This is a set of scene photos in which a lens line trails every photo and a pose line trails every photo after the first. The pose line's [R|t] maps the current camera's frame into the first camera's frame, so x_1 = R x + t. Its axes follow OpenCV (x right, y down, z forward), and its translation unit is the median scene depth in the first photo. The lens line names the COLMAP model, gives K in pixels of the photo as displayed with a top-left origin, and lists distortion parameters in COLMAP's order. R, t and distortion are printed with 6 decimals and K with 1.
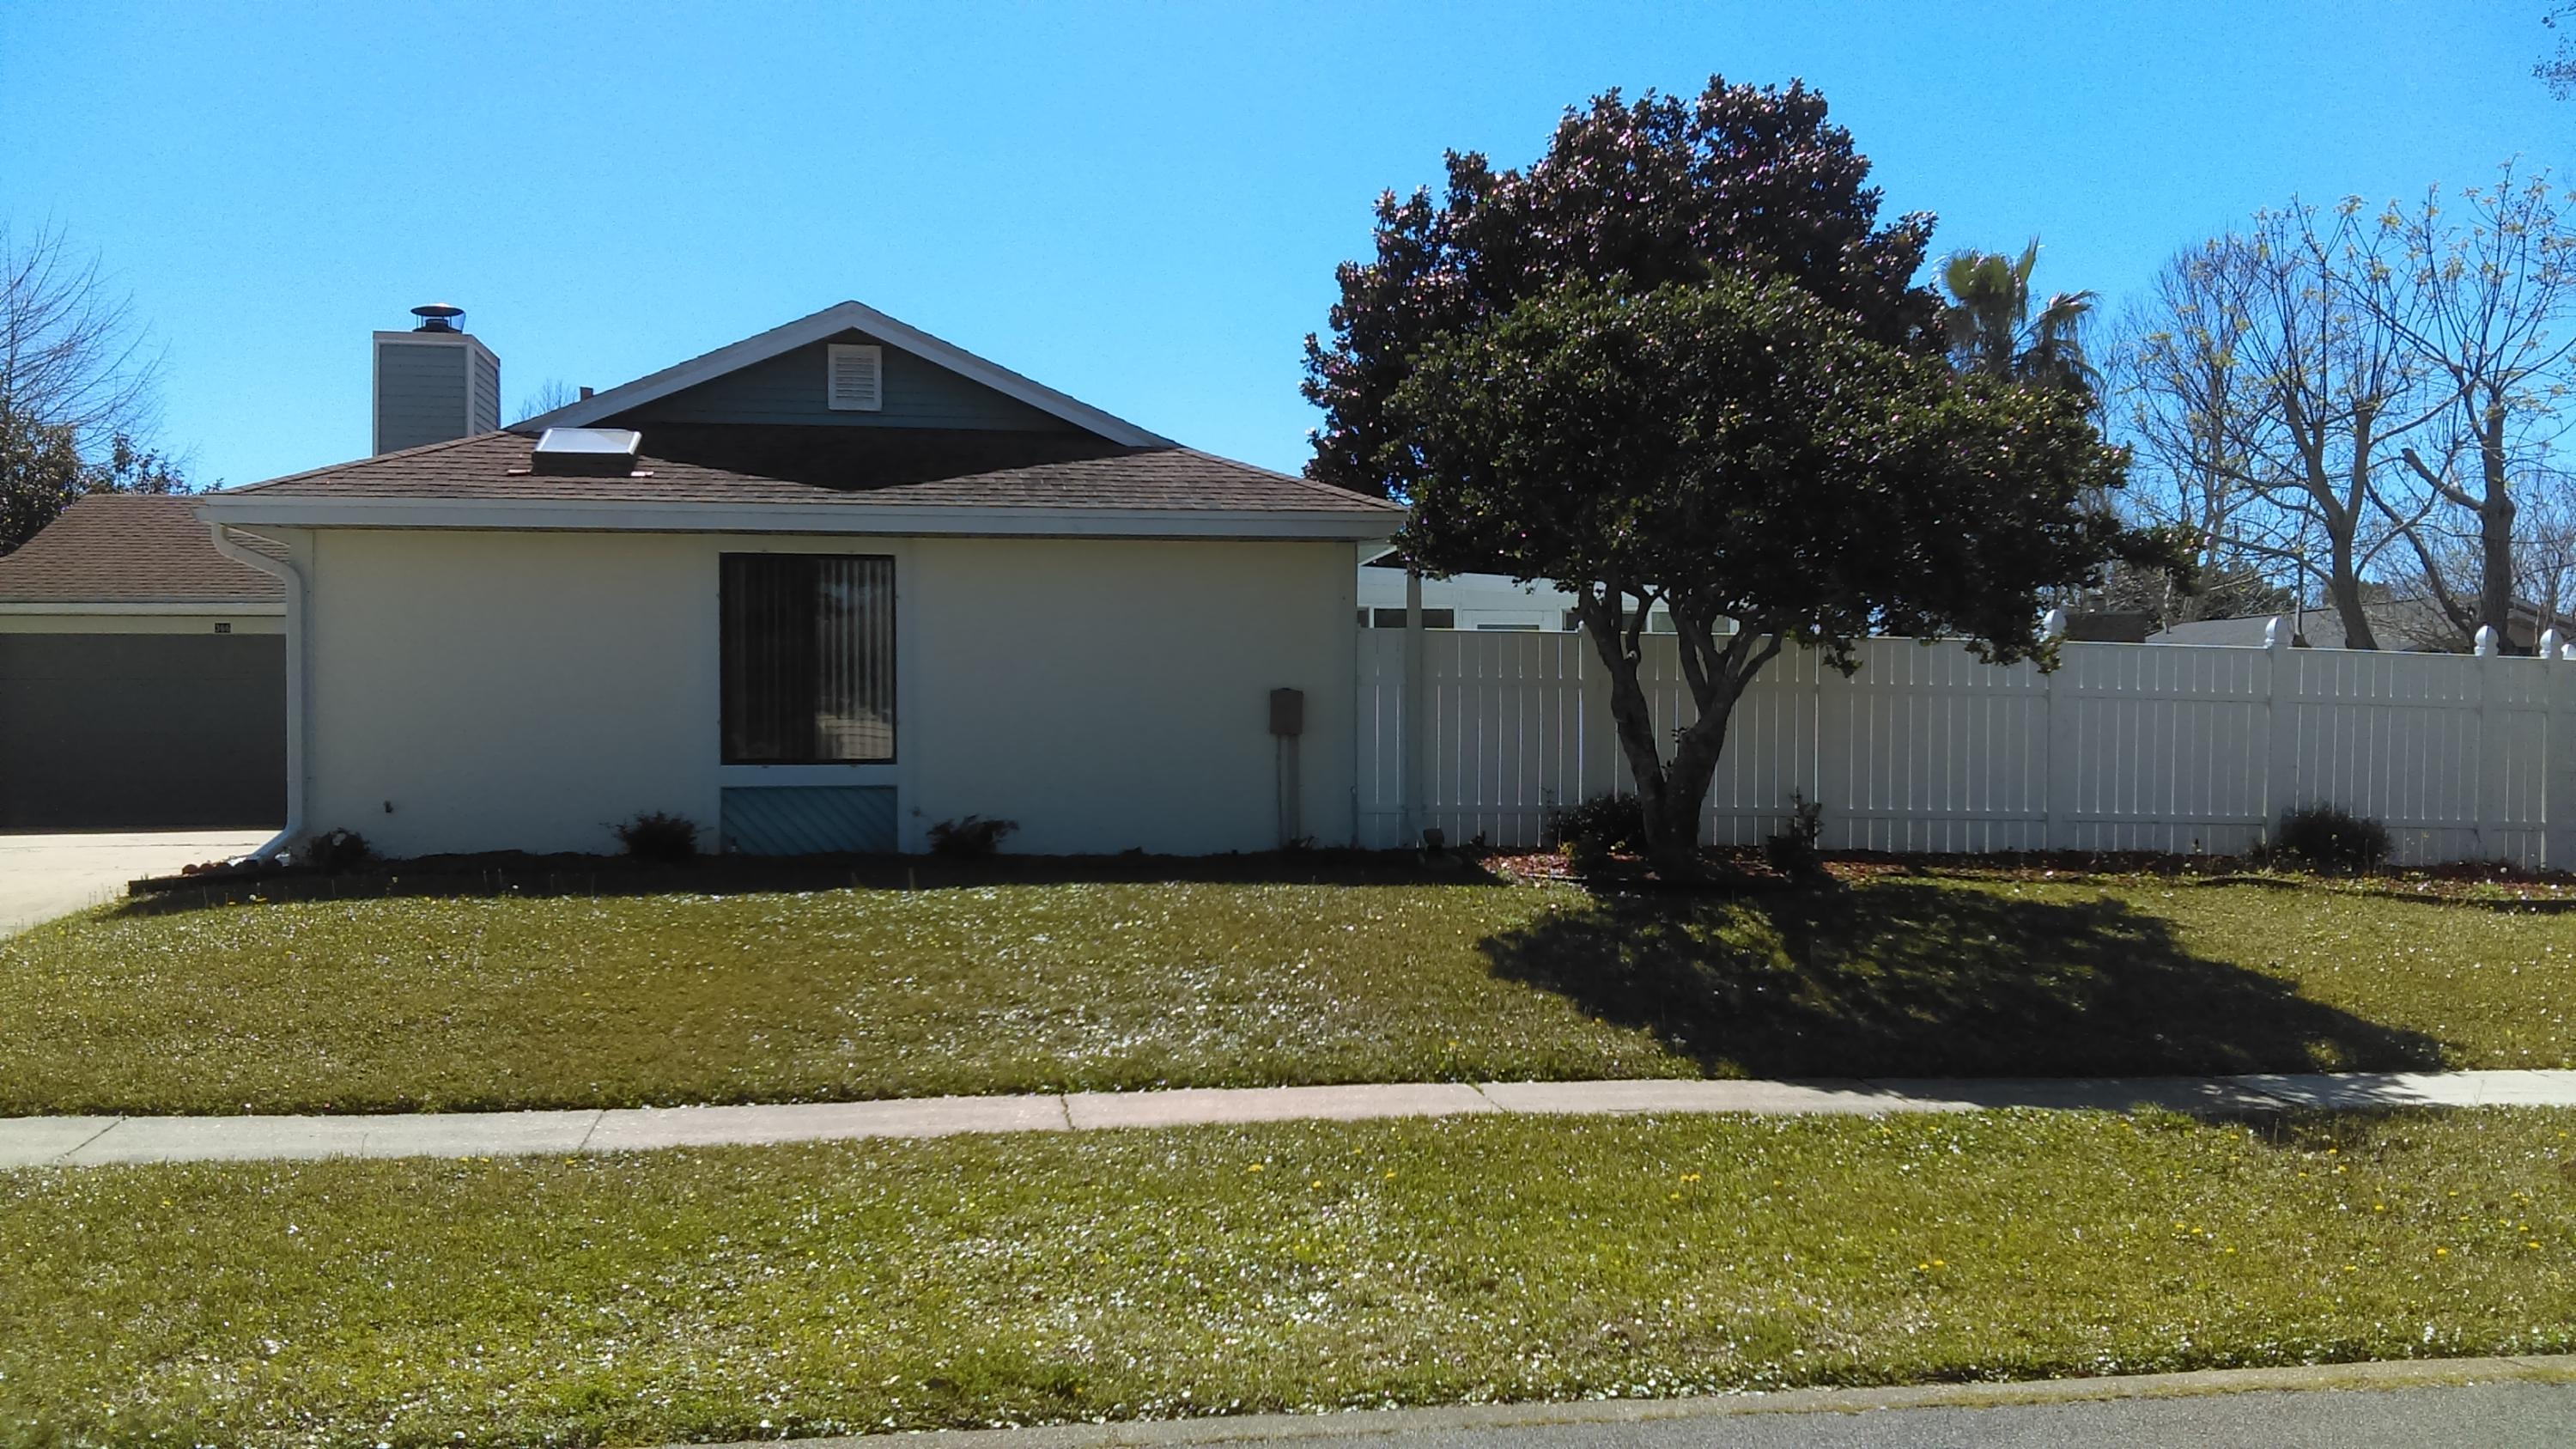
lens RADIAL K [[2219.1, 0, 1320.3], [0, 2219.1, 722.1], [0, 0, 1]] dist [0.214103, -0.480922]
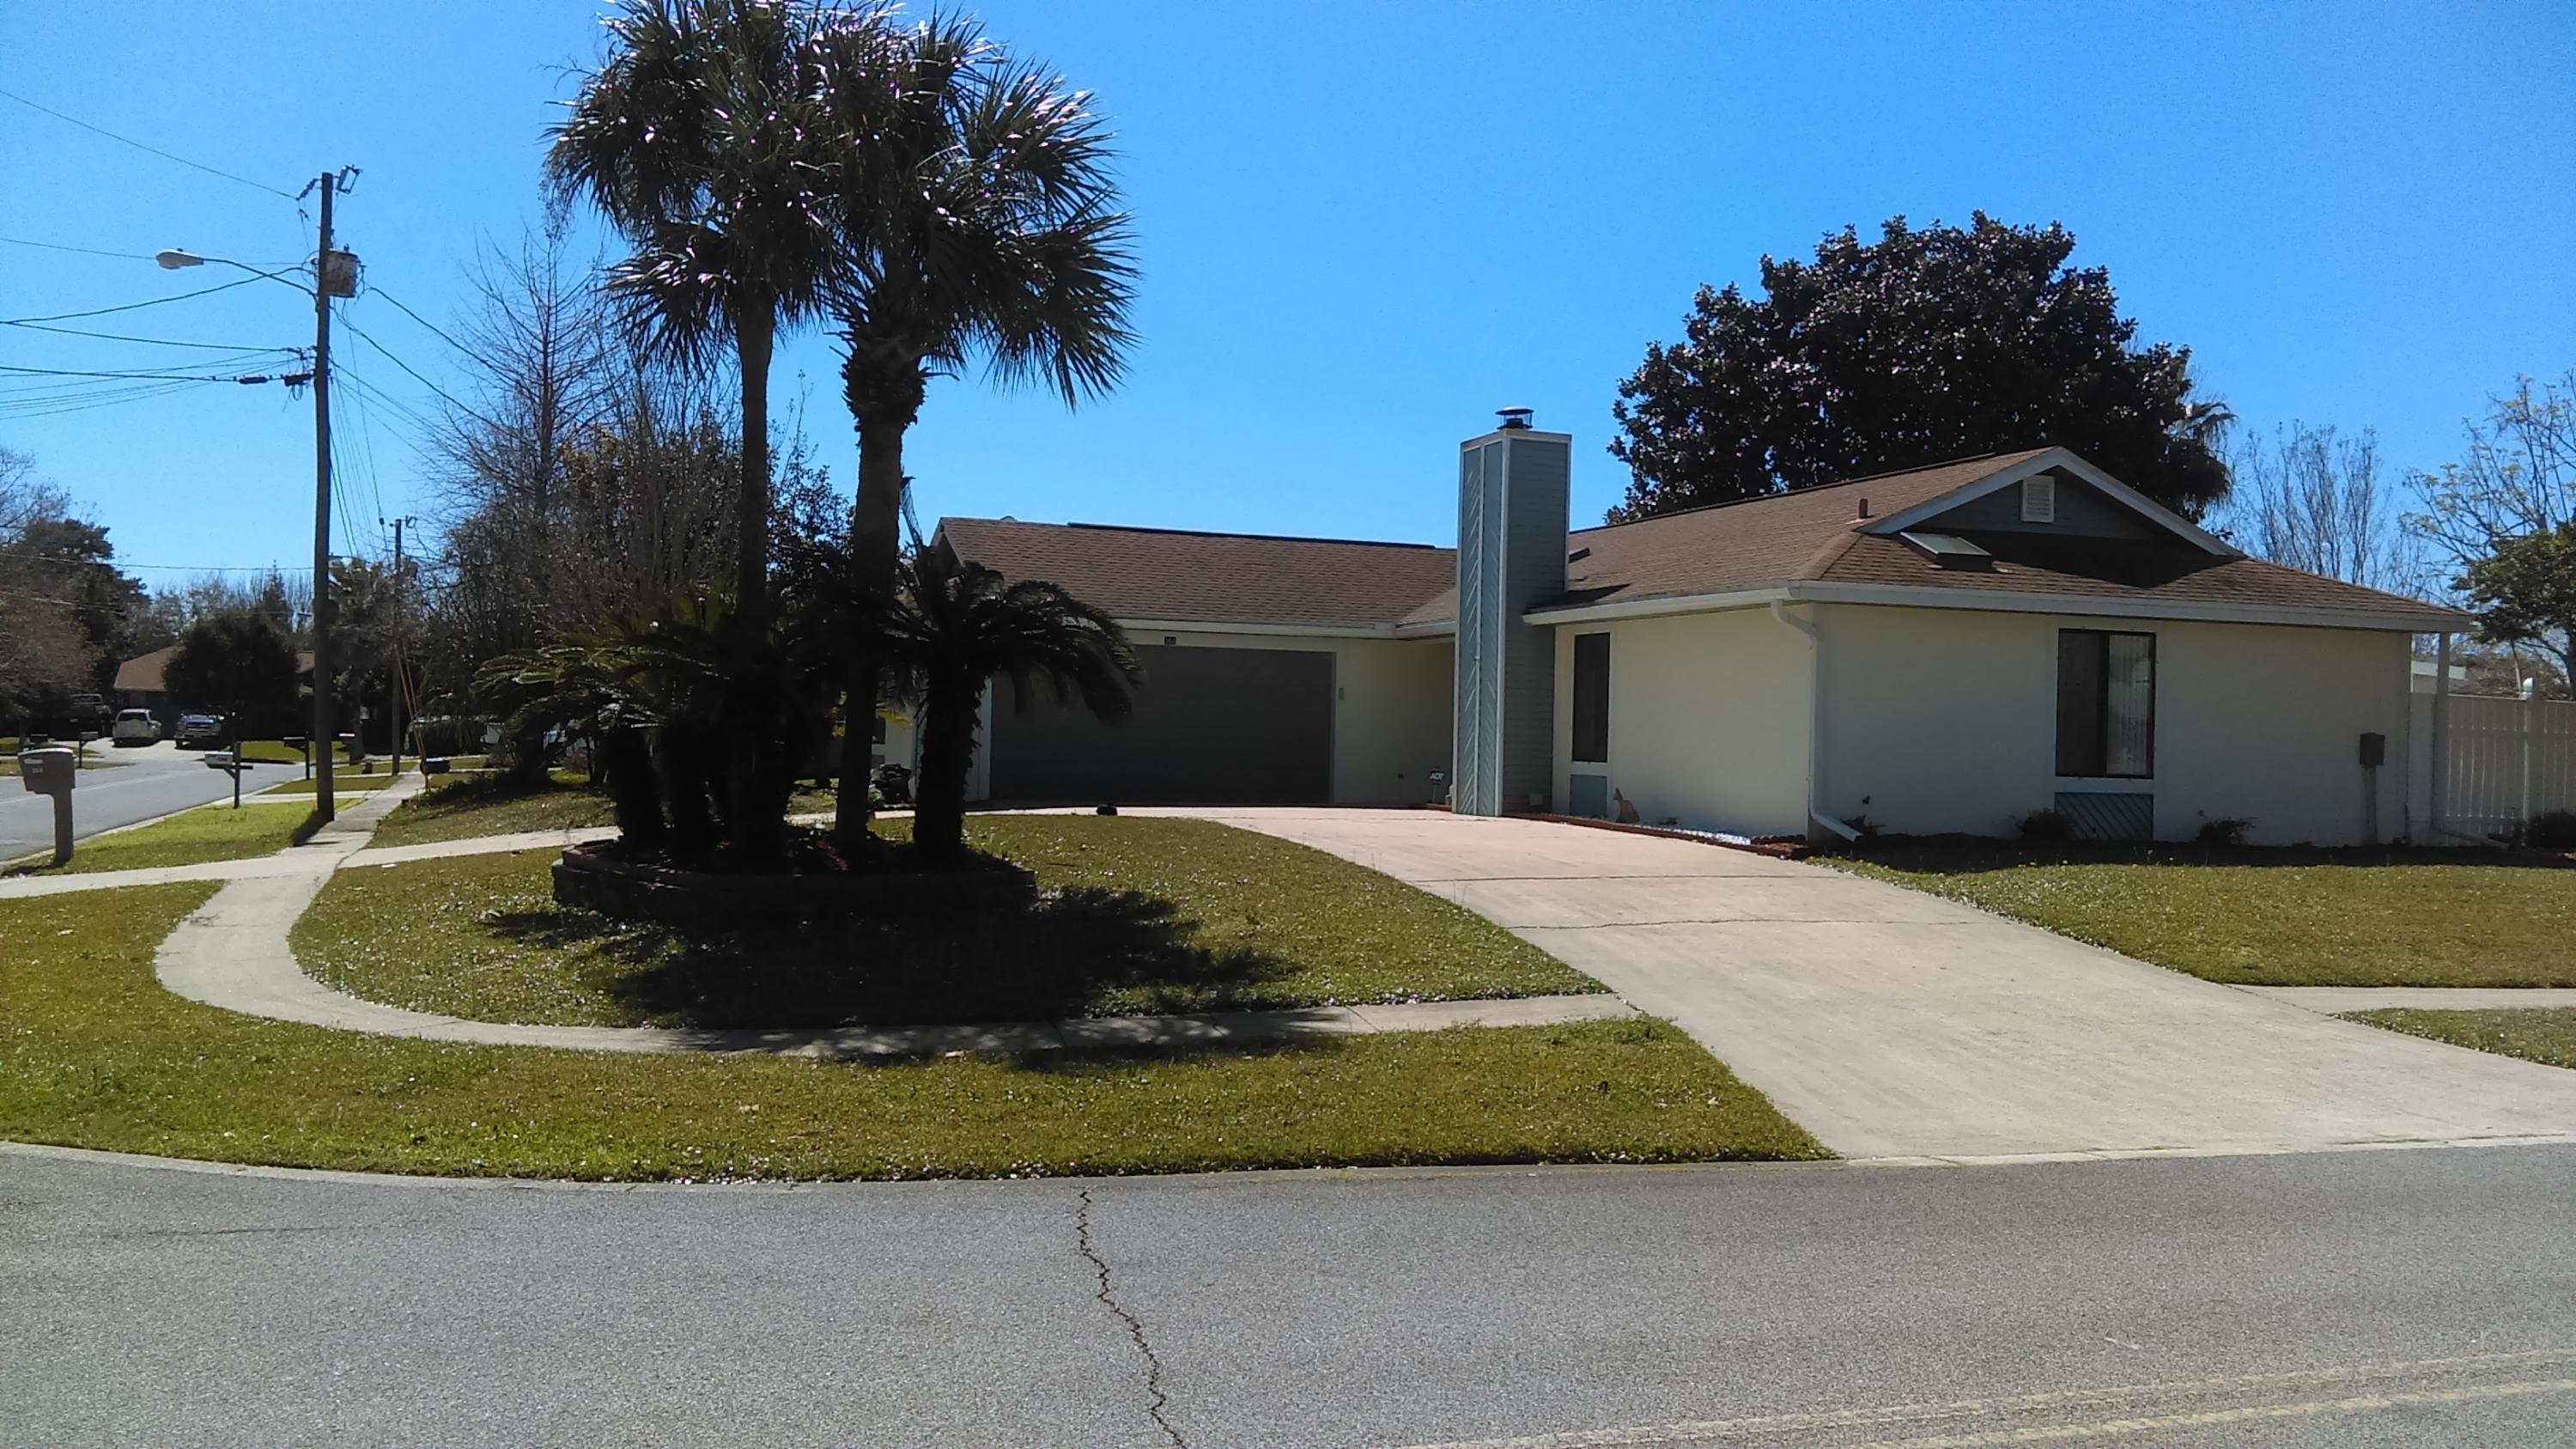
lens RADIAL K [[2219.1, 0, 1320.3], [0, 2219.1, 722.1], [0, 0, 1]] dist [0.214103, -0.480922]
pose [[0.975547, 0.029941, 0.217740, -1.002535], [-0.031344, 0.999504, 0.002992, -0.005181], [-0.217543, -0.009744, 0.976002, -0.292865]]
